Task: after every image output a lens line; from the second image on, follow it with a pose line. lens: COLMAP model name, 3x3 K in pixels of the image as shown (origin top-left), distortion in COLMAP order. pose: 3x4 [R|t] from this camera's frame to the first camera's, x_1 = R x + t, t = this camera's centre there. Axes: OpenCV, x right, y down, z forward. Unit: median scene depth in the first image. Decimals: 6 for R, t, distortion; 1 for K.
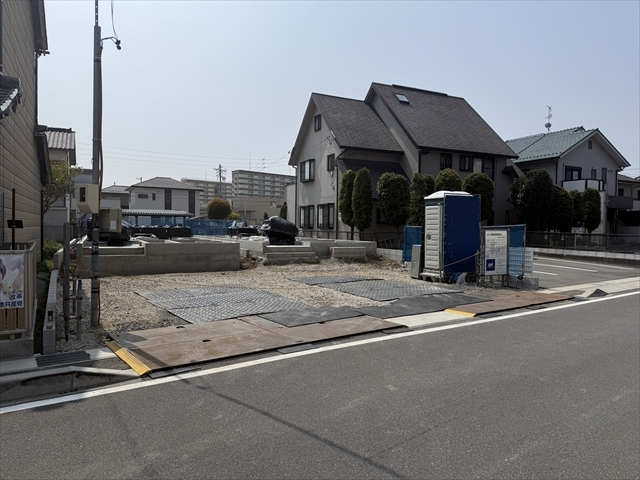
lens RADIAL K [[448.2, 0, 320.0], [0, 448.2, 240.0], [0, 0, 1]] dist [0.105992, -0.152426]
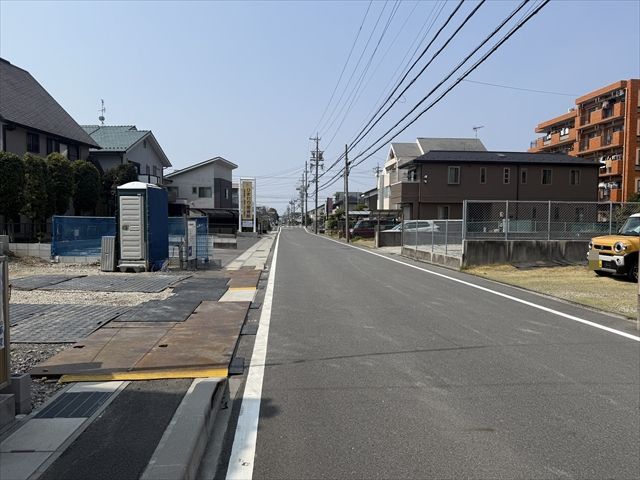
lens RADIAL K [[448.2, 0, 320.0], [0, 448.2, 240.0], [0, 0, 1]] dist [0.105992, -0.152426]
pose [[0.522687, -0.042068, 0.851486, -0.287799], [0.023000, 0.999114, 0.035242, -0.003640], [-0.852214, 0.001164, 0.523192, 0.090885]]
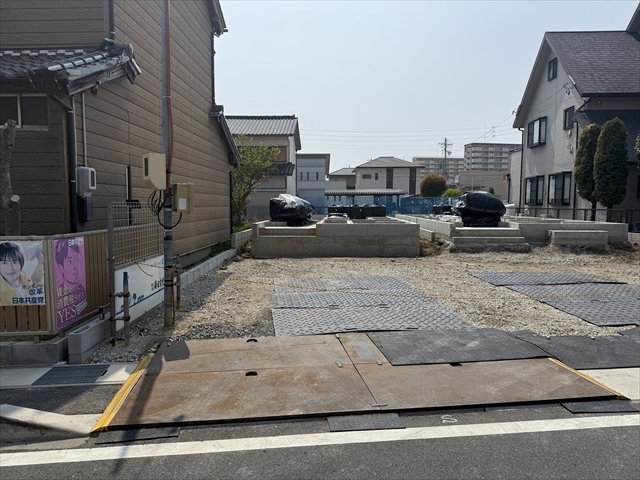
lens RADIAL K [[446.7, 0, 314.0], [0, 446.7, 239.6], [0, 0, 1]] dist [0.106252, -0.141421]
pose [[0.868715, 0.026101, -0.494624, 0.054578], [-0.002659, 0.998842, 0.048037, -0.003622], [0.495305, -0.040415, 0.867778, 0.159757]]
